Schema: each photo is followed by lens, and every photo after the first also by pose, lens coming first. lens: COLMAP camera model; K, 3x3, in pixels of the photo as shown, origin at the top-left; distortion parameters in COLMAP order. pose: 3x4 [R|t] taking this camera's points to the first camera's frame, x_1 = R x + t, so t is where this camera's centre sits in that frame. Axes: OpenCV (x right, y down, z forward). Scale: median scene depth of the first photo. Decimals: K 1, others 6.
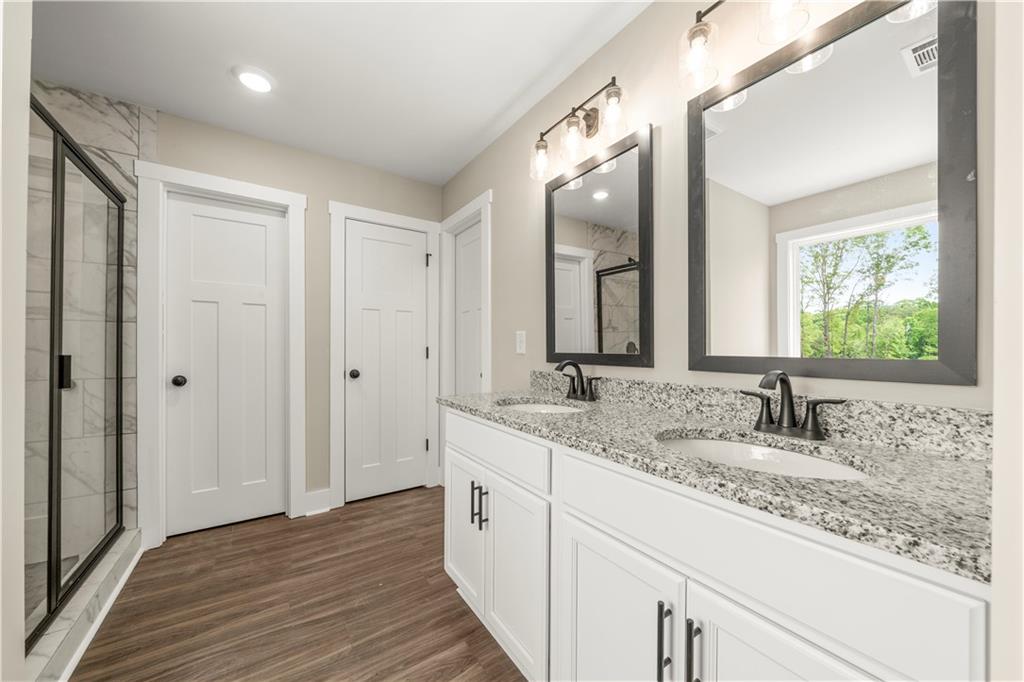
lens RADIAL K [[385.1, 0, 523.6], [0, 385.1, 347.2], [0, 0, 1]] dist [-0.003700, -0.000626]
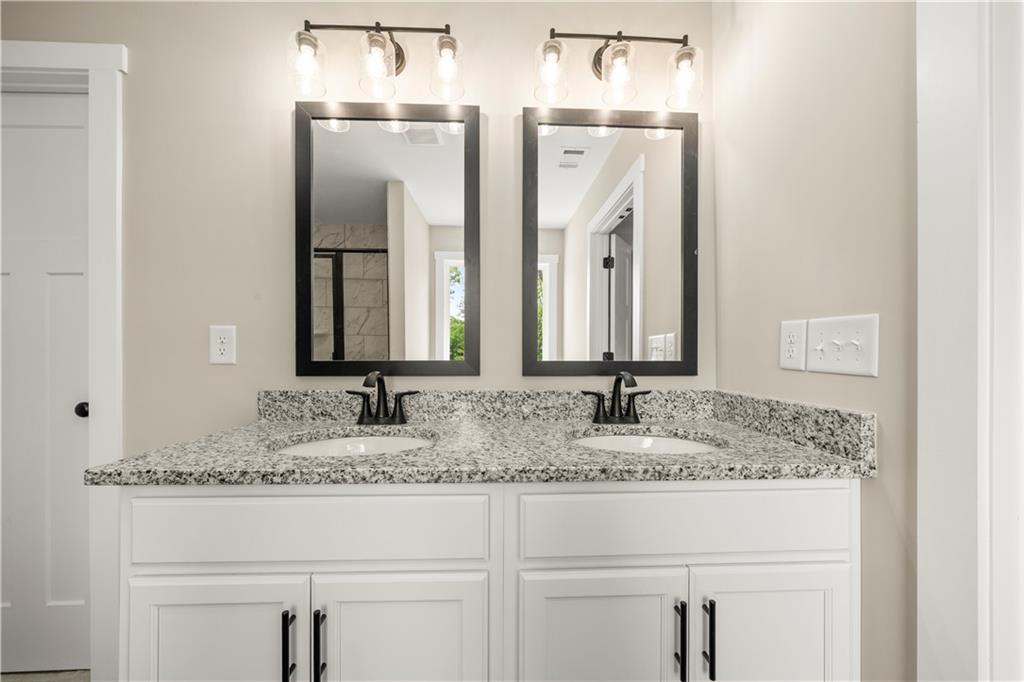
lens RADIAL K [[385.1, 0, 523.4], [0, 385.1, 352.9], [0, 0, 1]] dist [-0.003700, -0.000626]
pose [[0.514987, -0.001420, 0.857197, -0.394205], [-0.002023, 0.999994, 0.002872, -0.002966], [-0.857196, -0.003213, 0.514981, 0.438971]]
